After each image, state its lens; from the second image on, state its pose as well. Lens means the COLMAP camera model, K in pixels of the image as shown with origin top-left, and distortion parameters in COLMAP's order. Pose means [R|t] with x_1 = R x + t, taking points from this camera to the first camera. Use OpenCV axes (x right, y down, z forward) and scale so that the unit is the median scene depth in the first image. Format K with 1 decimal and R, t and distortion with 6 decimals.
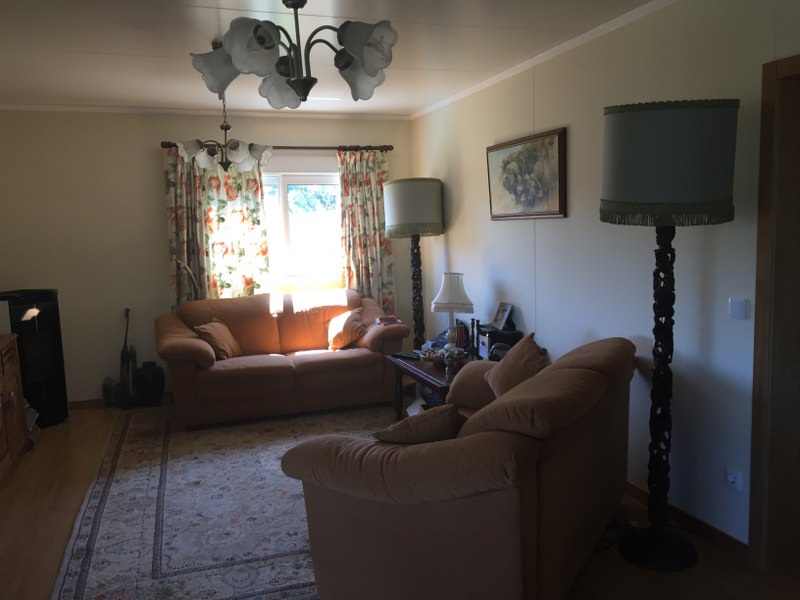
lens RADIAL K [[685.8, 0, 402.9], [0, 685.8, 300.6], [0, 0, 1]] dist [0.041629, -0.012740]
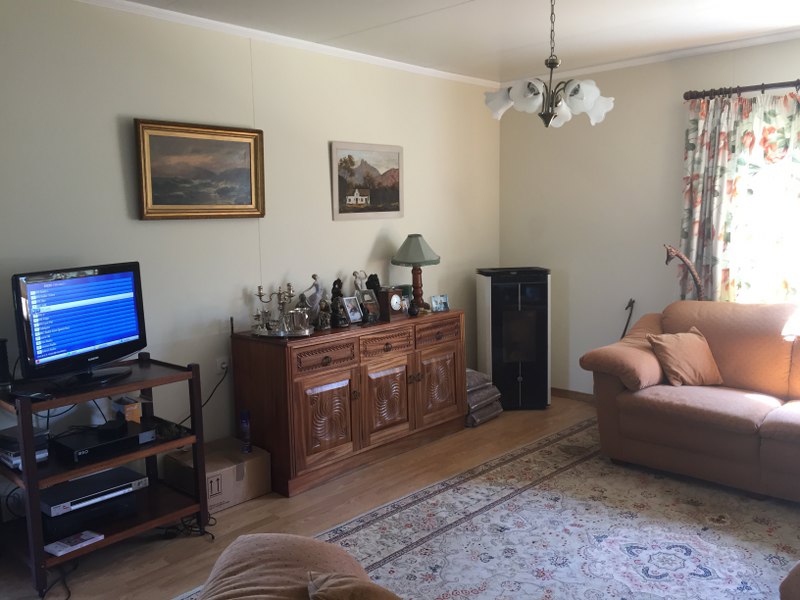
lens RADIAL K [[685.8, 0, 400.6], [0, 685.8, 300.1], [0, 0, 1]] dist [0.041629, -0.012740]
pose [[0.469128, 0.131347, -0.873308, 0.212043], [-0.096126, 0.990597, 0.097350, -0.043523], [0.877883, 0.038278, 0.477343, 0.355876]]
